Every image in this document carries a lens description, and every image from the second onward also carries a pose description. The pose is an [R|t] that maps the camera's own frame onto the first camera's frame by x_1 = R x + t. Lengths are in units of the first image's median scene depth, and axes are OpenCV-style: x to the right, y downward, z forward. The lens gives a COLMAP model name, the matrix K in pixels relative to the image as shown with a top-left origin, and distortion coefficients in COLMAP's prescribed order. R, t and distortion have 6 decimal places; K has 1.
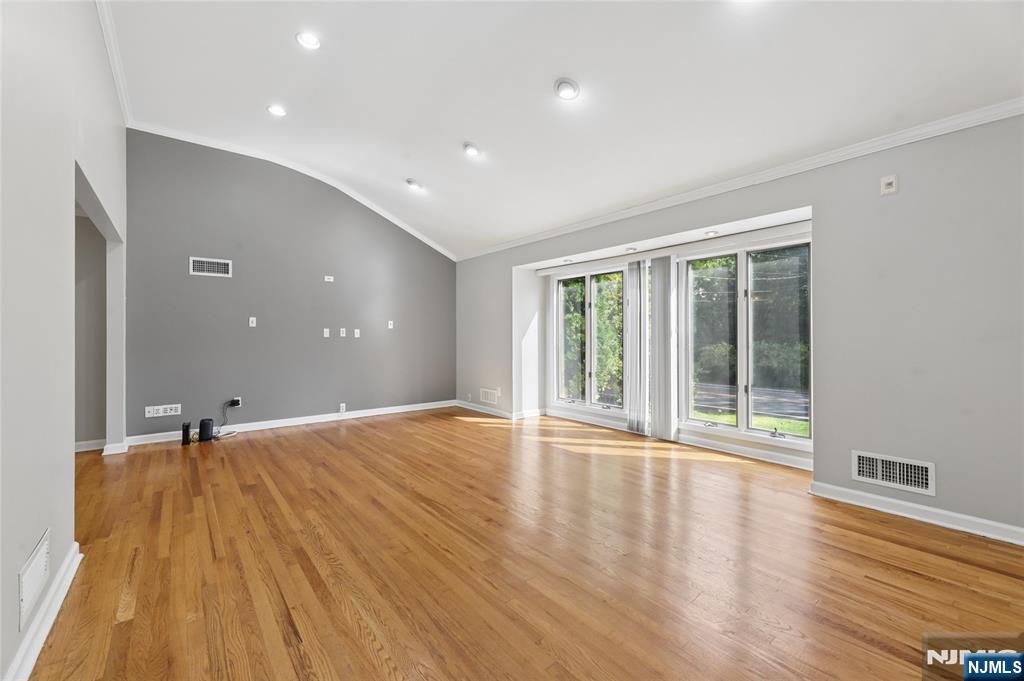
lens RADIAL K [[424.0, 0, 513.0], [0, 424.0, 339.1], [0, 0, 1]] dist [-0.000742, -0.001212]
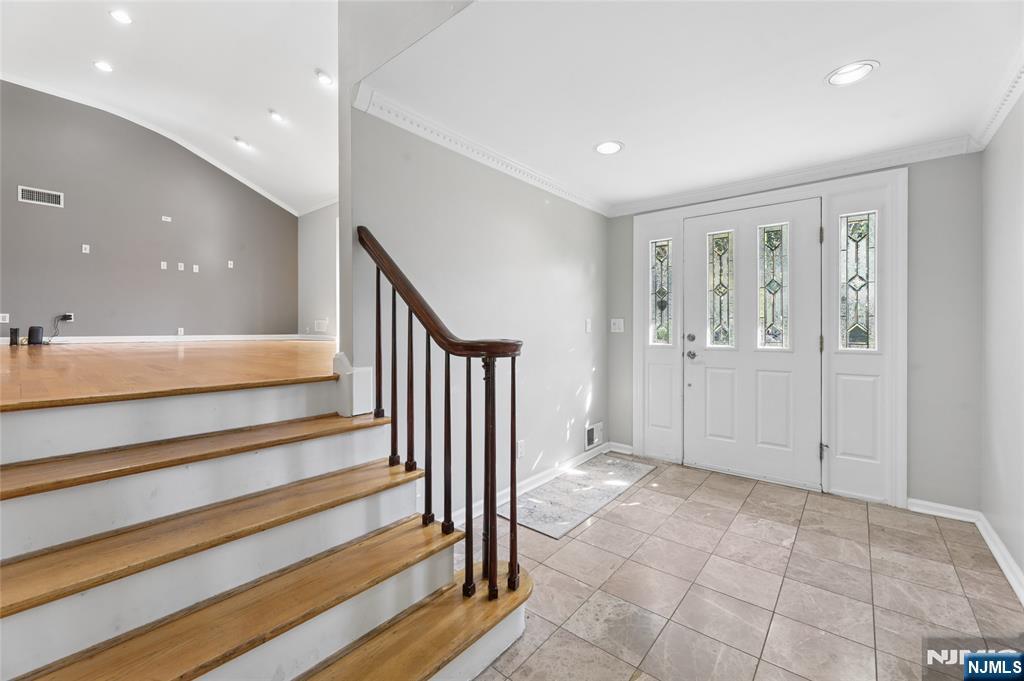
lens RADIAL K [[424.0, 0, 522.1], [0, 424.0, 338.8], [0, 0, 1]] dist [-0.000742, -0.001212]
pose [[0.978557, 0.001761, 0.205967, 0.328908], [-0.002939, 0.999981, 0.005416, 0.207972], [-0.205953, -0.005905, 0.978544, -0.391874]]
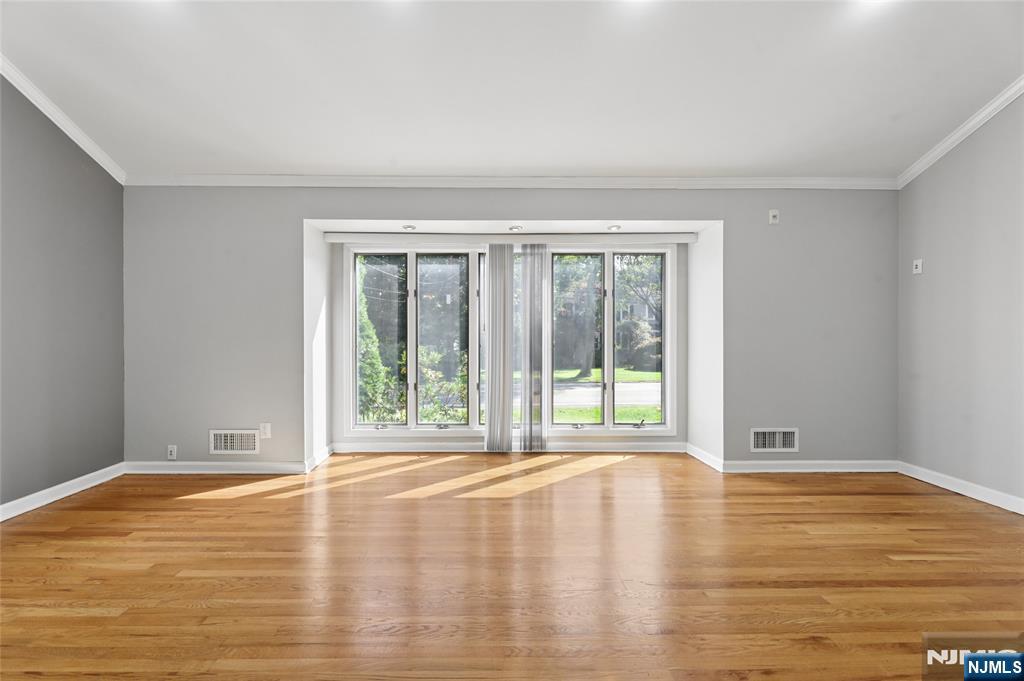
lens RADIAL K [[424.0, 0, 514.1], [0, 424.0, 333.7], [0, 0, 1]] dist [-0.000742, -0.001212]
pose [[0.614758, 0.004776, 0.788701, -0.348547], [0.004536, 0.999944, -0.009591, -0.000638], [-0.788703, 0.009474, 0.614702, 0.474832]]
